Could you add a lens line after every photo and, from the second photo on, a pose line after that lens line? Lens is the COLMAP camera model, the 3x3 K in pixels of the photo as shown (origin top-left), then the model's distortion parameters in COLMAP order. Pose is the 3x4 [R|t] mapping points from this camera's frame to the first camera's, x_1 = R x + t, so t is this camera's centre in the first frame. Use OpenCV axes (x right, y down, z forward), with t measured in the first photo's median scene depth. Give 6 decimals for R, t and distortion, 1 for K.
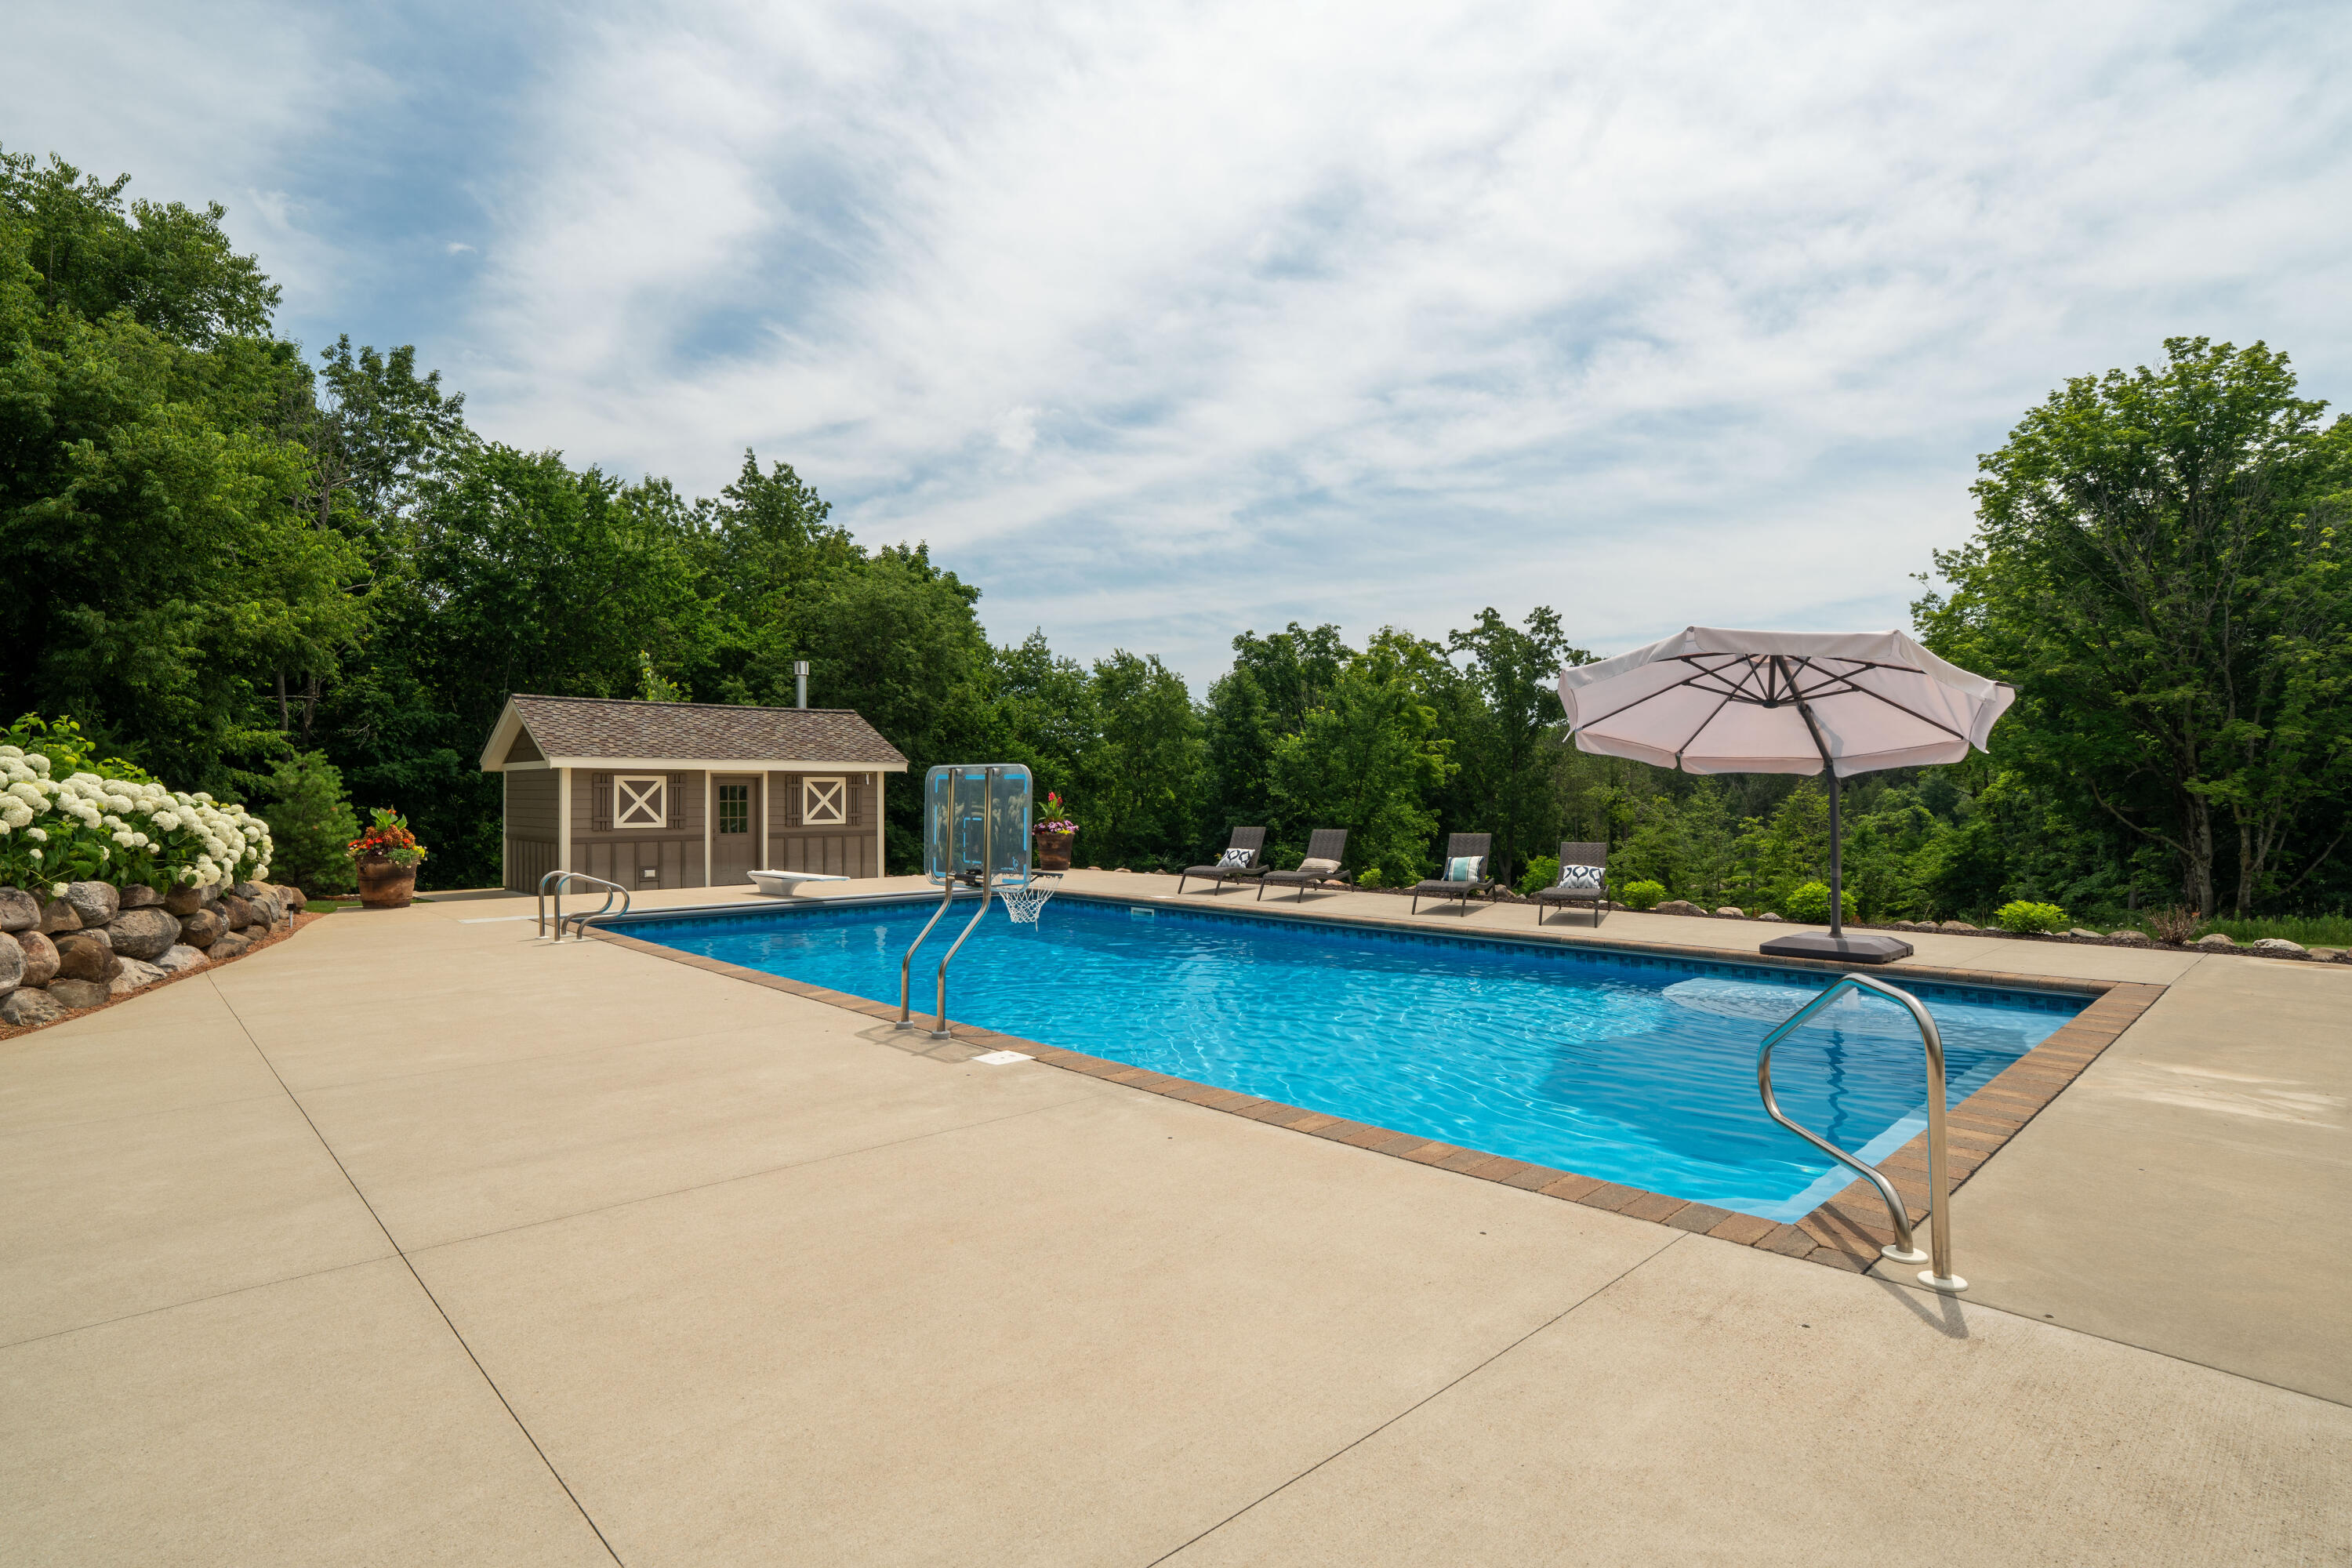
lens RADIAL K [[1195.3, 0, 1177.9], [0, 1195.3, 777.7], [0, 0, 1]] dist [-0.045336, 0.007937]
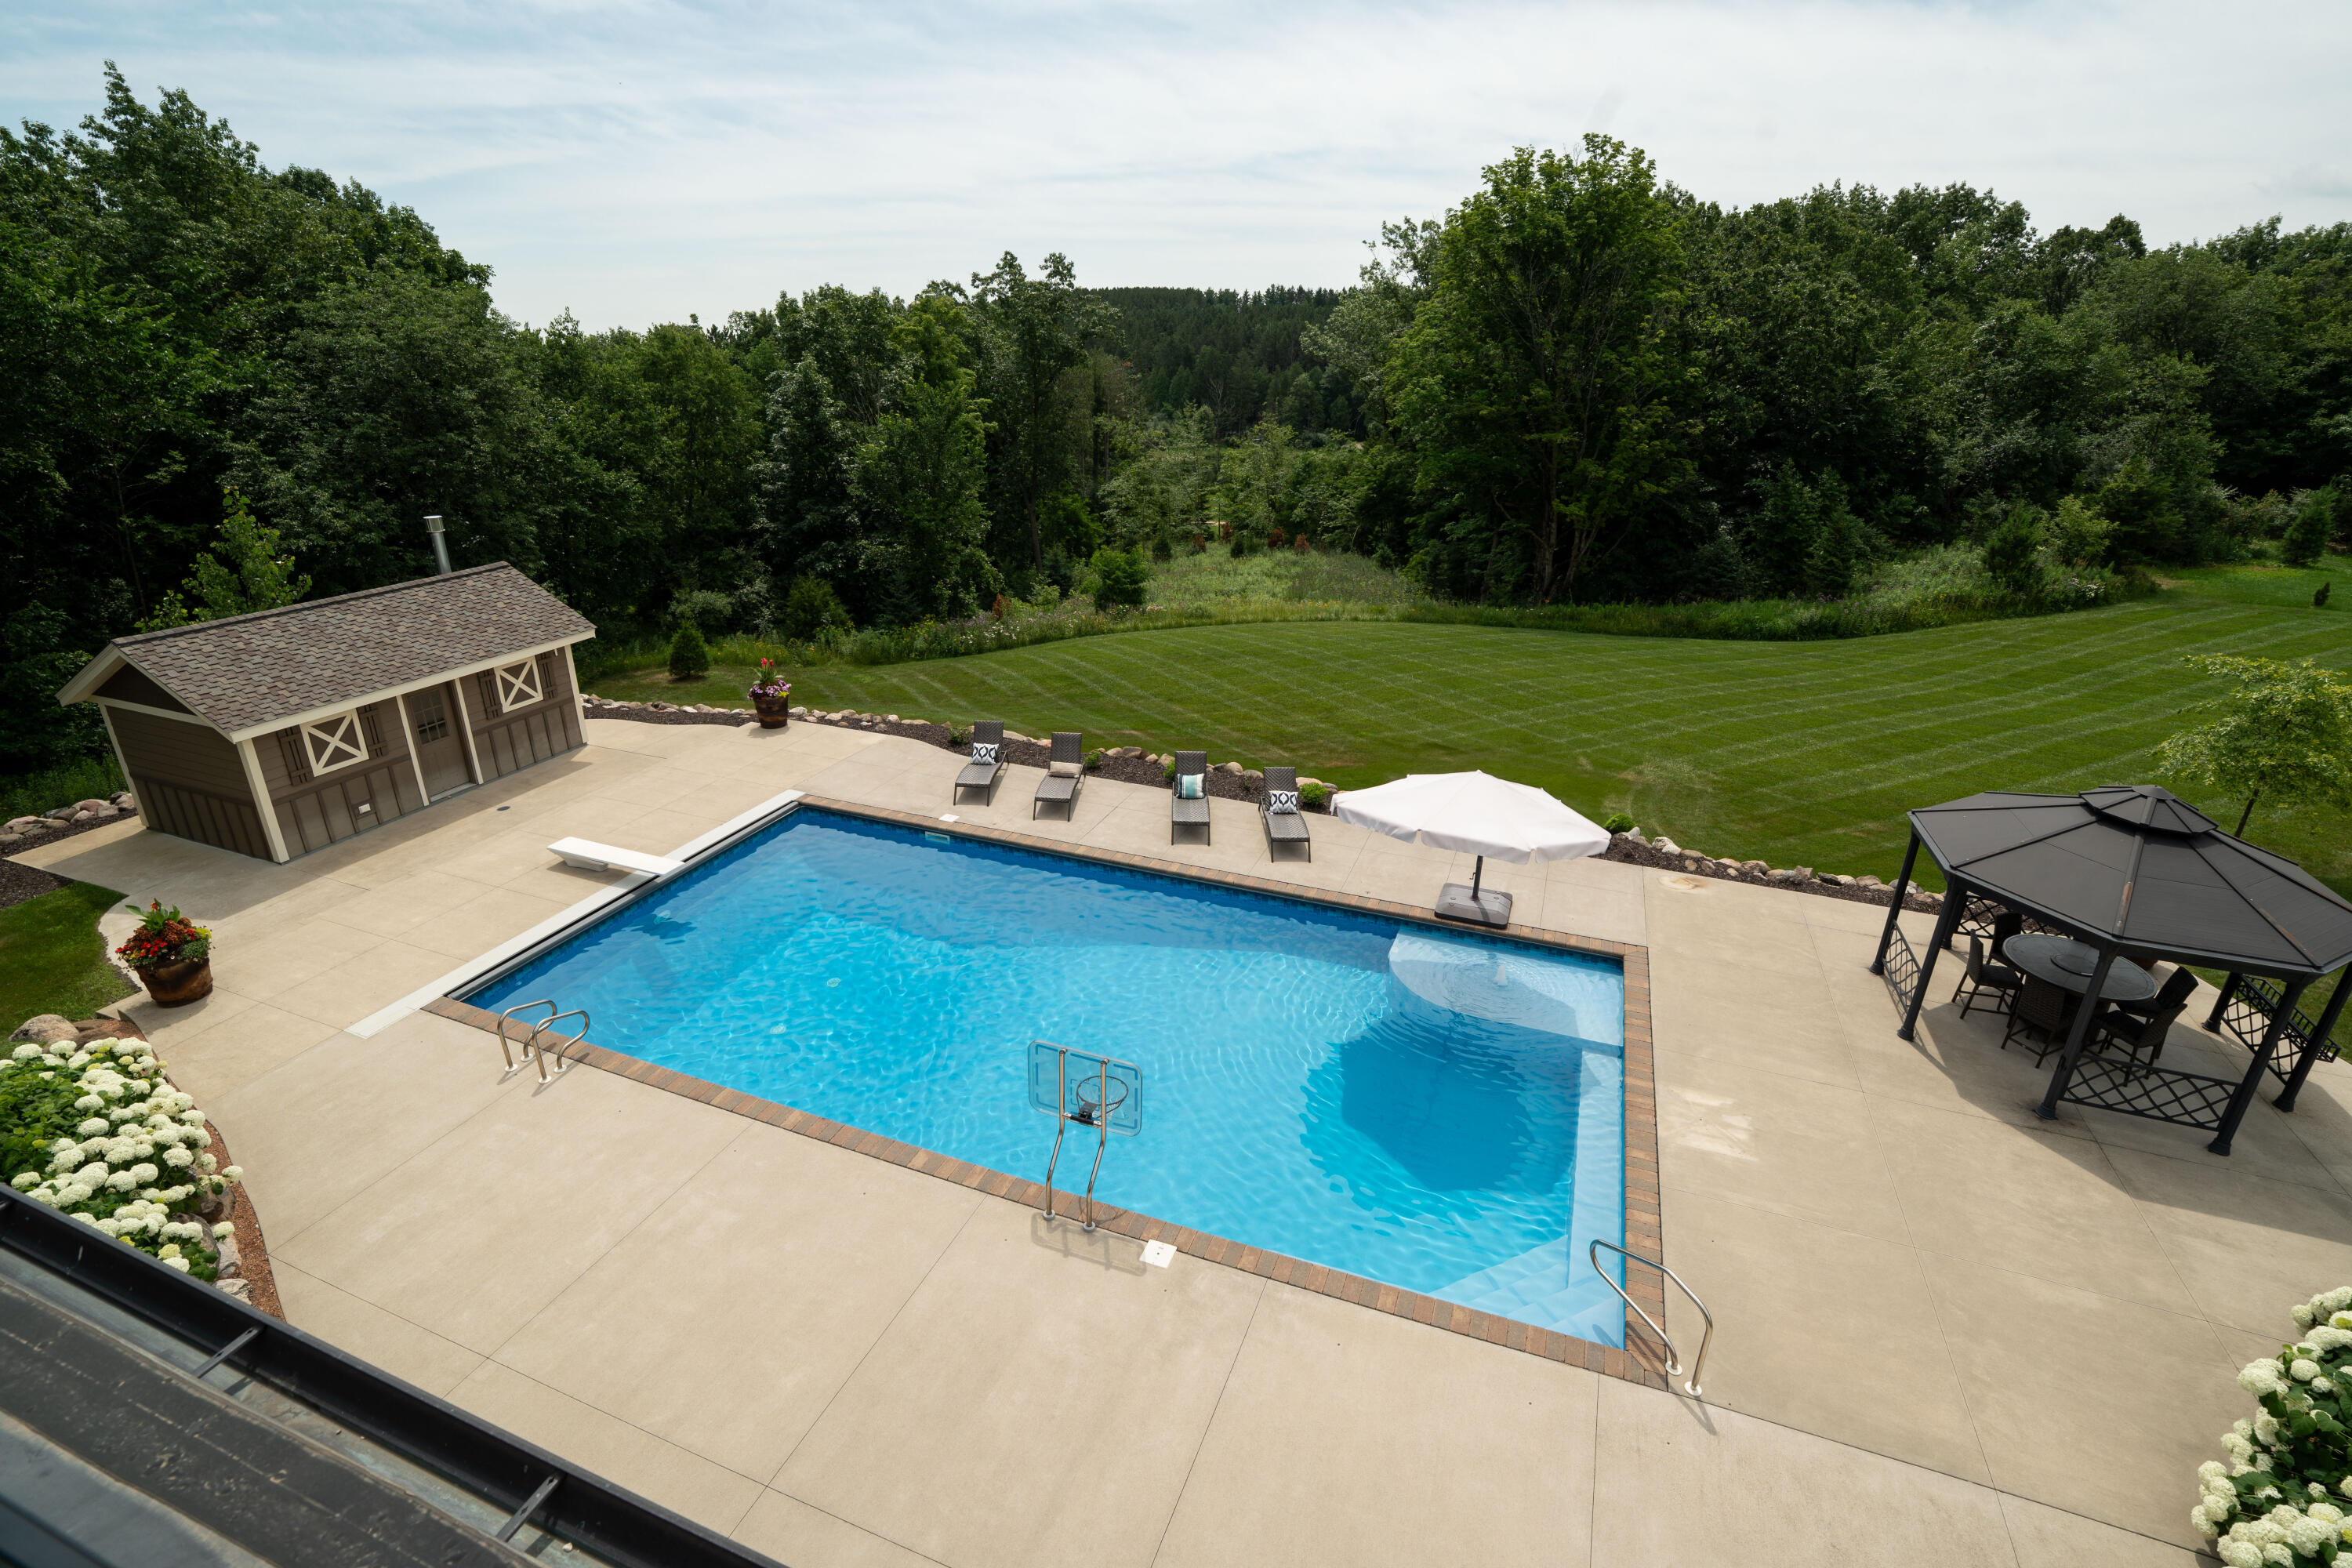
lens RADIAL K [[1089.1, 0, 1185.6], [0, 1089.1, 762.7], [0, 0, 1]] dist [-0.061170, 0.019689]
pose [[0.897572, -0.146754, 0.415727, -0.116376], [-0.022830, 0.926234, 0.376256, -0.174557], [-0.440277, -0.347208, 0.828011, -0.000052]]
